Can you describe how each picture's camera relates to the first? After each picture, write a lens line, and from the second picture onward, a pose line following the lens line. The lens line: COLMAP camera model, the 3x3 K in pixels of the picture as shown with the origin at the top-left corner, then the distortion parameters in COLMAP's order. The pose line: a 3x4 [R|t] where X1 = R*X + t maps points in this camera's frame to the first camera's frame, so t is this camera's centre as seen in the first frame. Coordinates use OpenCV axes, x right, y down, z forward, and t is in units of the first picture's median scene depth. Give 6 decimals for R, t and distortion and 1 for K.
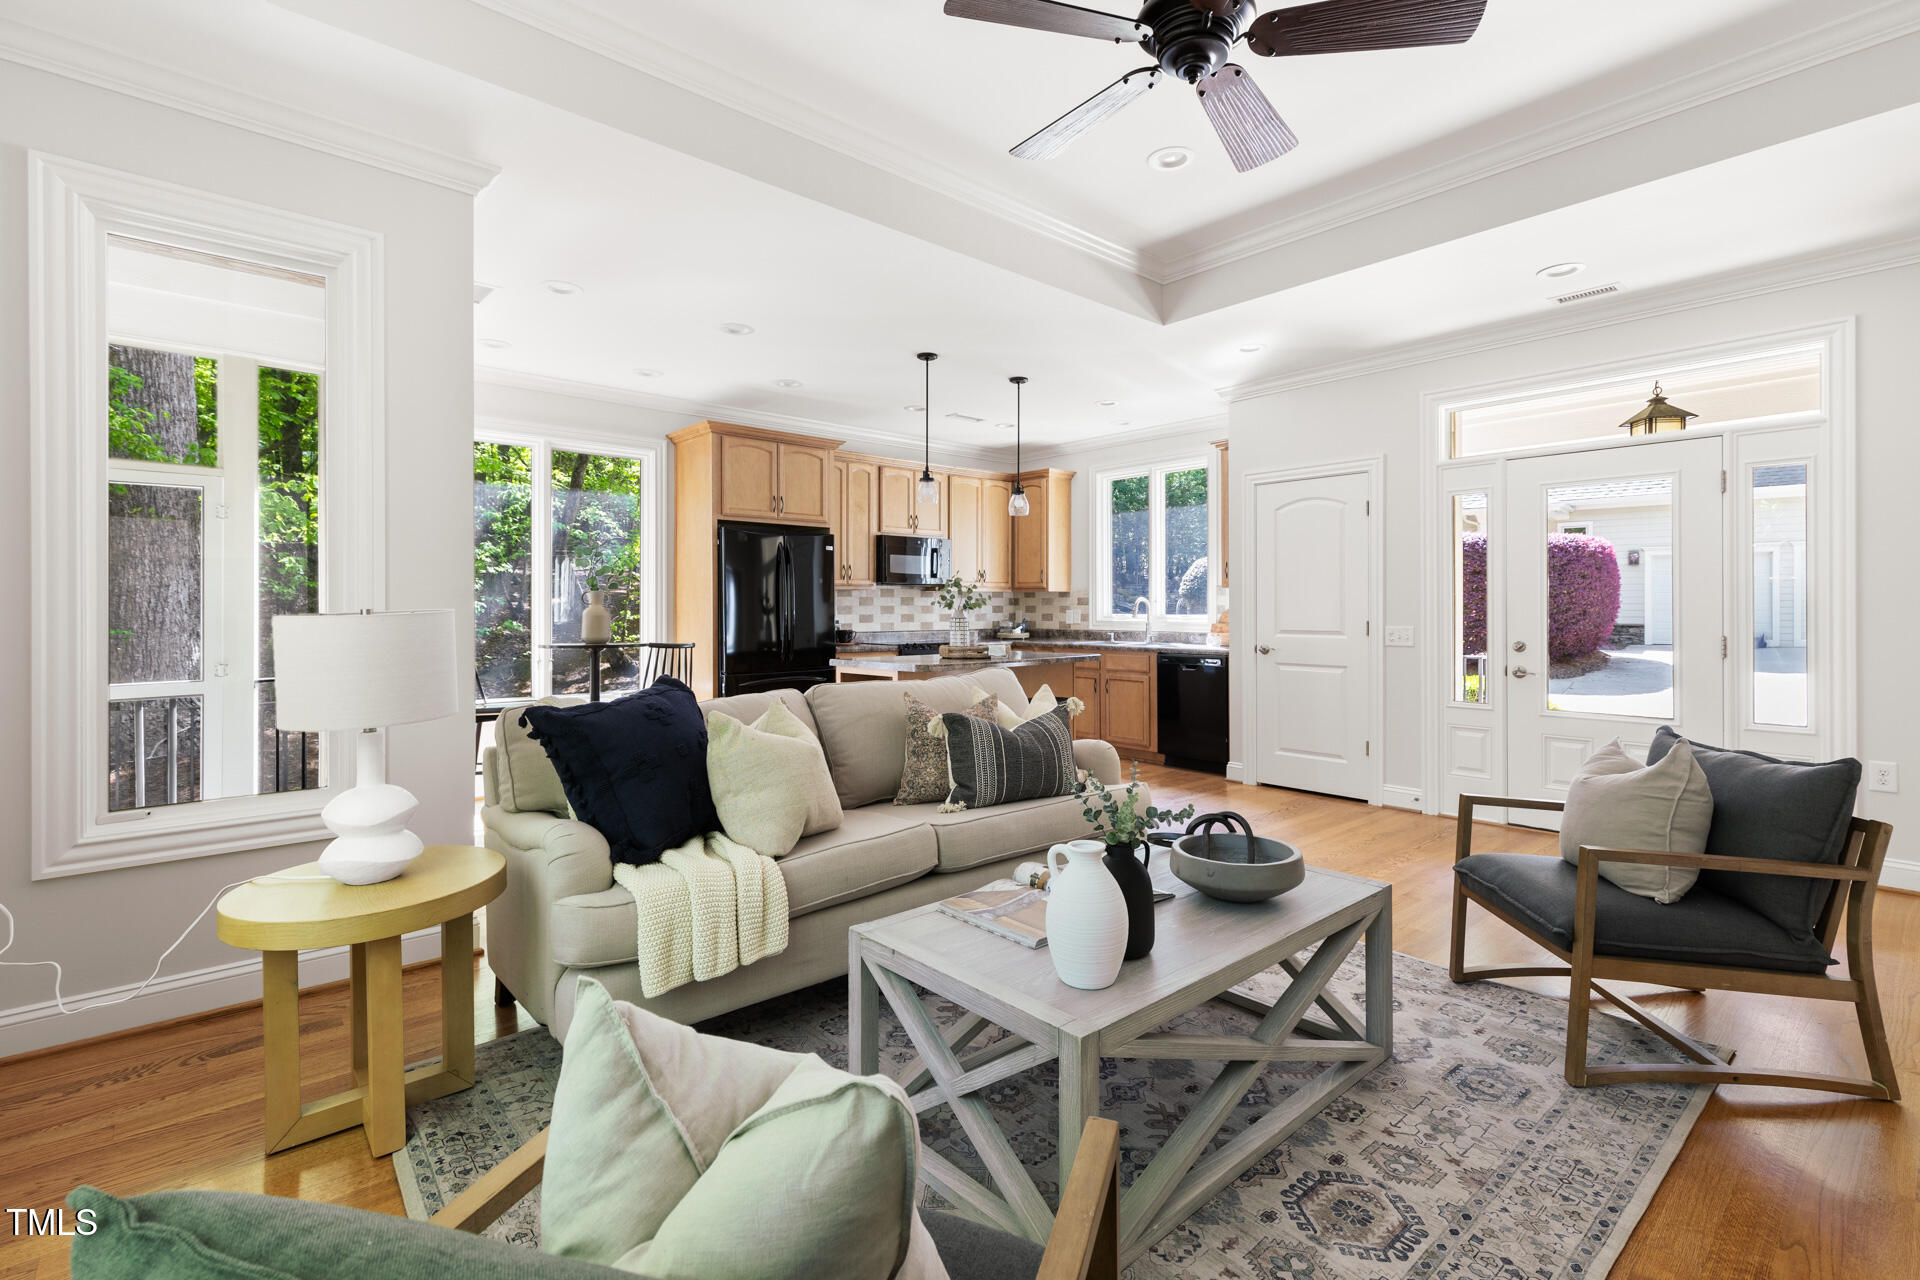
lens RADIAL K [[875.6, 0, 964.9], [0, 875.6, 626.7], [0, 0, 1]] dist [0.003095, -0.000062]
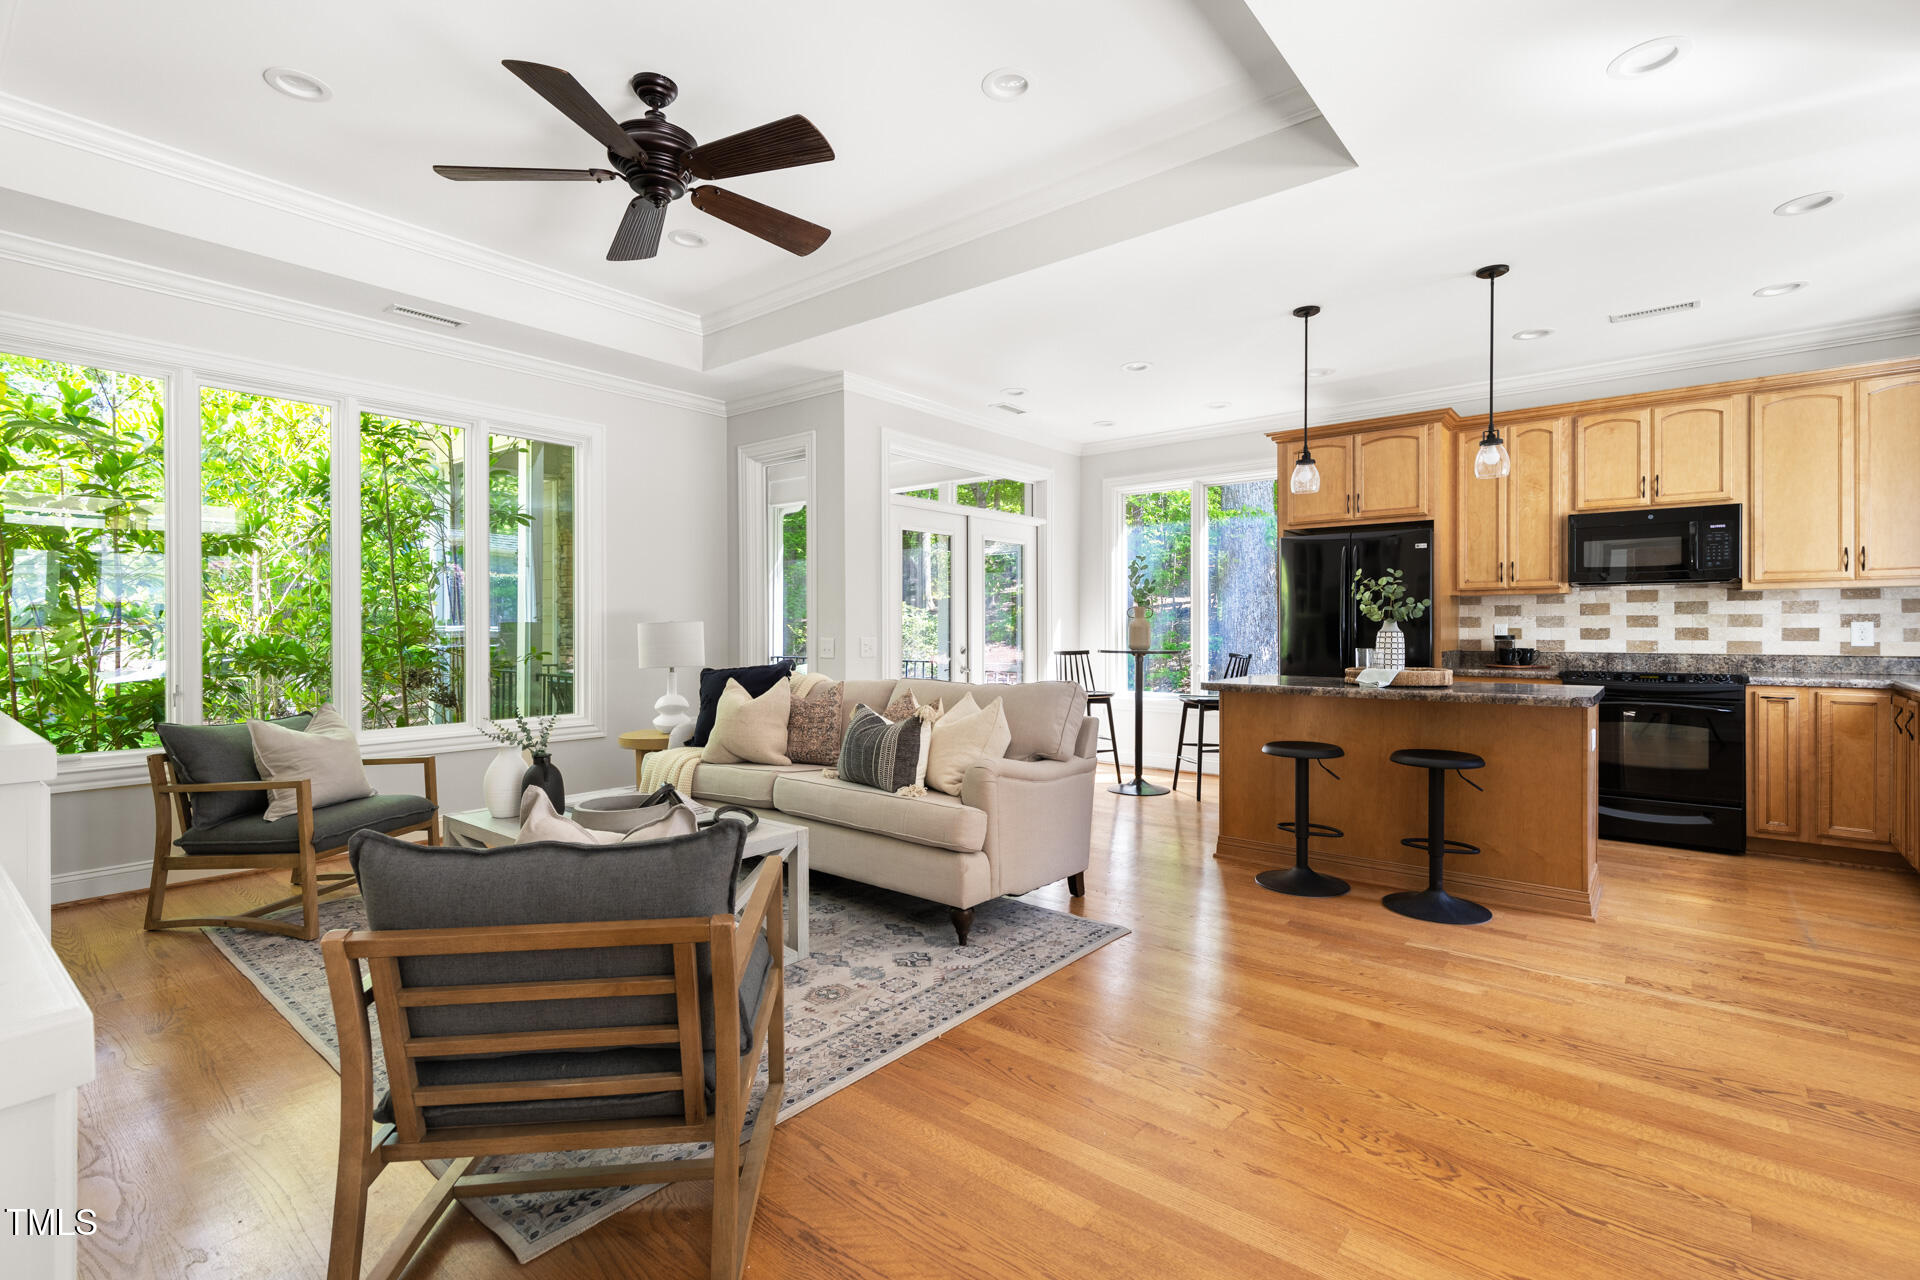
lens RADIAL K [[875.6, 0, 963.8], [0, 875.6, 631.5], [0, 0, 1]] dist [0.003095, -0.000062]
pose [[0.164180, 0.005253, -0.986416, 0.486311], [-0.016139, 0.999866, 0.002638, -0.004997], [0.986298, 0.015487, 0.164243, 0.380198]]
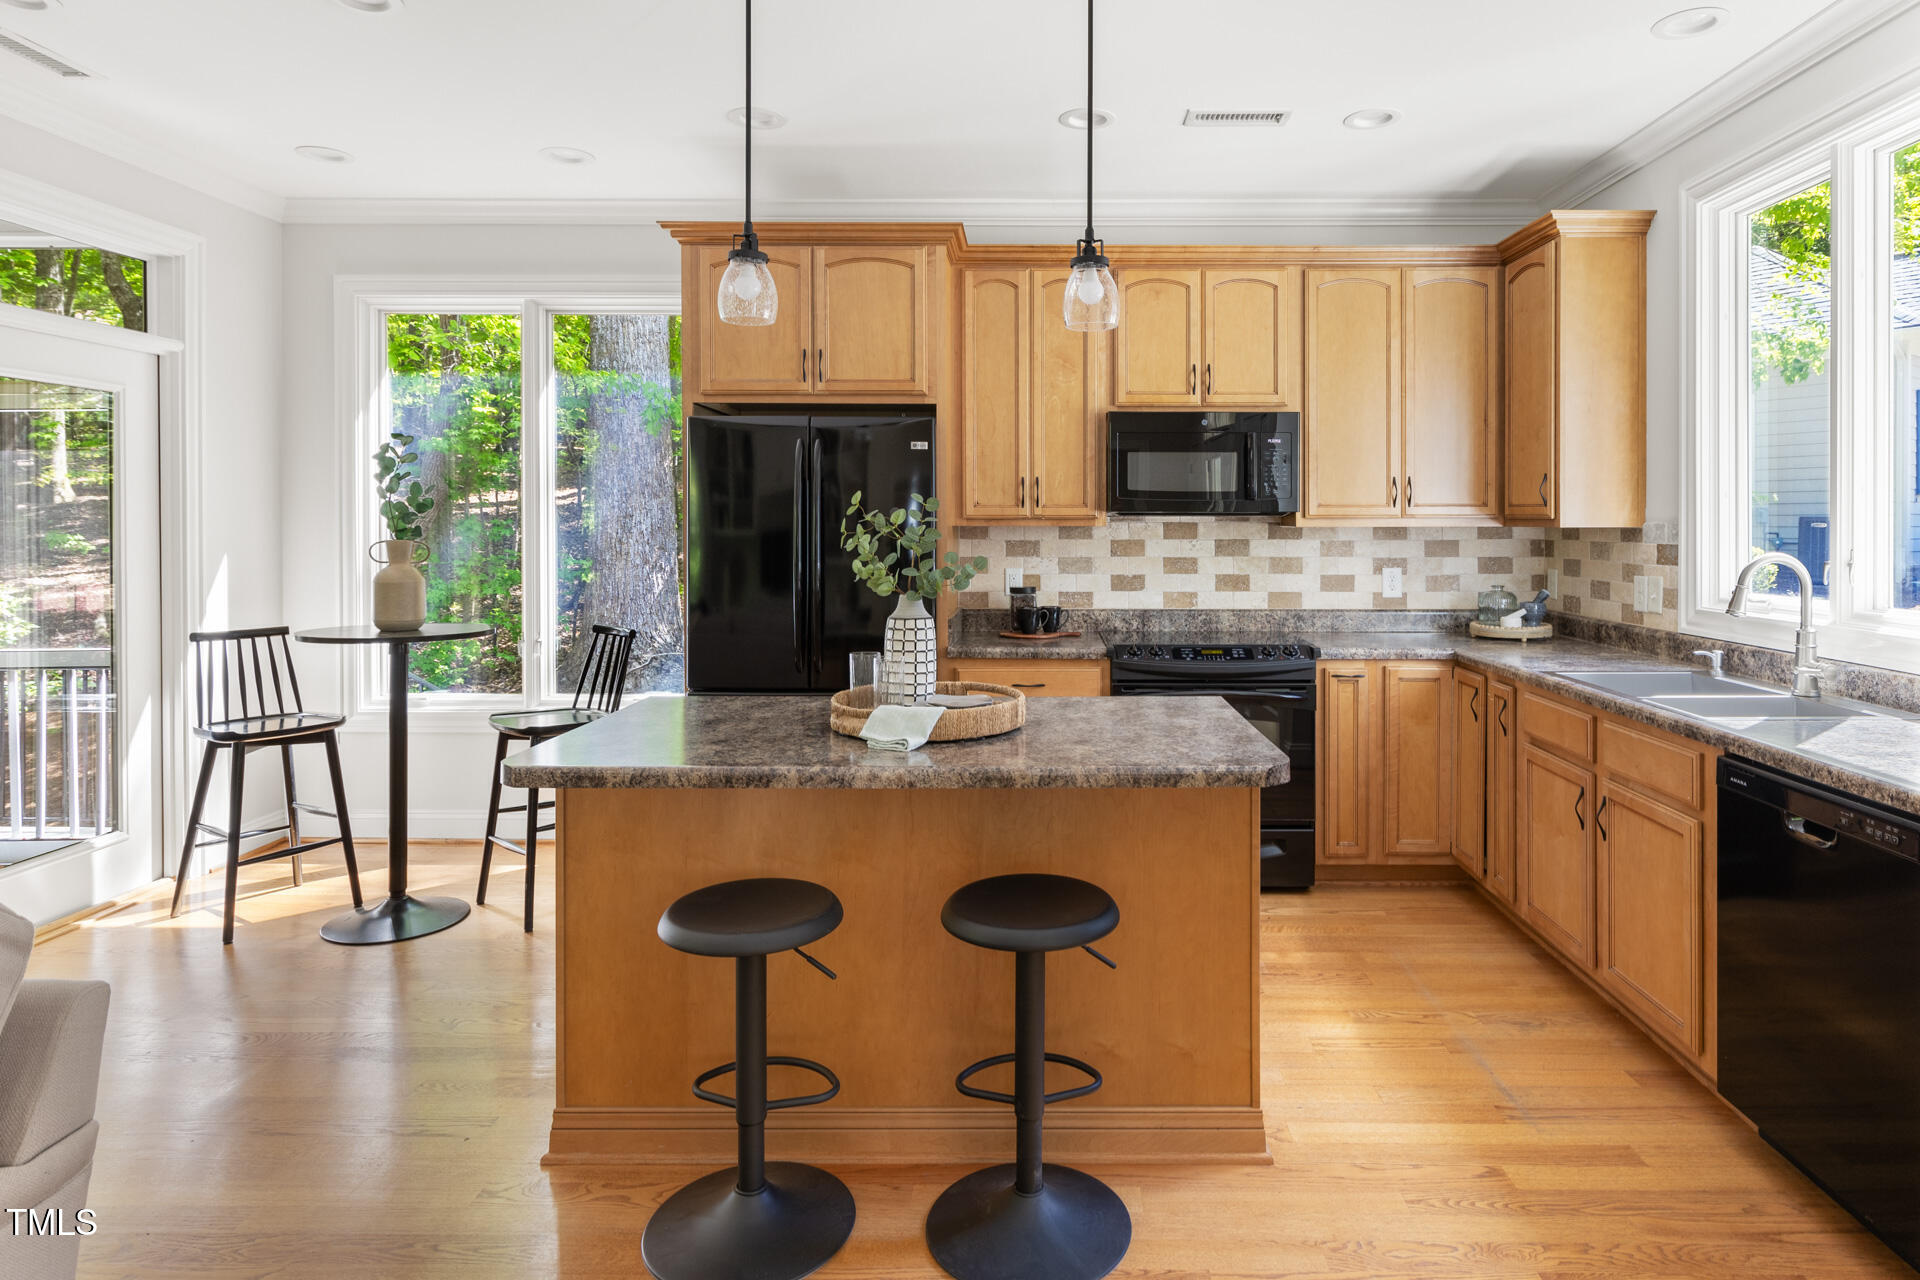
lens RADIAL K [[1078.0, 0, 1038.8], [0, 1078.0, 543.3], [0, 0, 1]] dist [-0.005911, -0.001981]
pose [[0.742672, 0.013454, -0.669520, 0.252361], [-0.015701, 0.999873, 0.002677, -0.031943], [0.669471, 0.008524, 0.742789, 0.504650]]
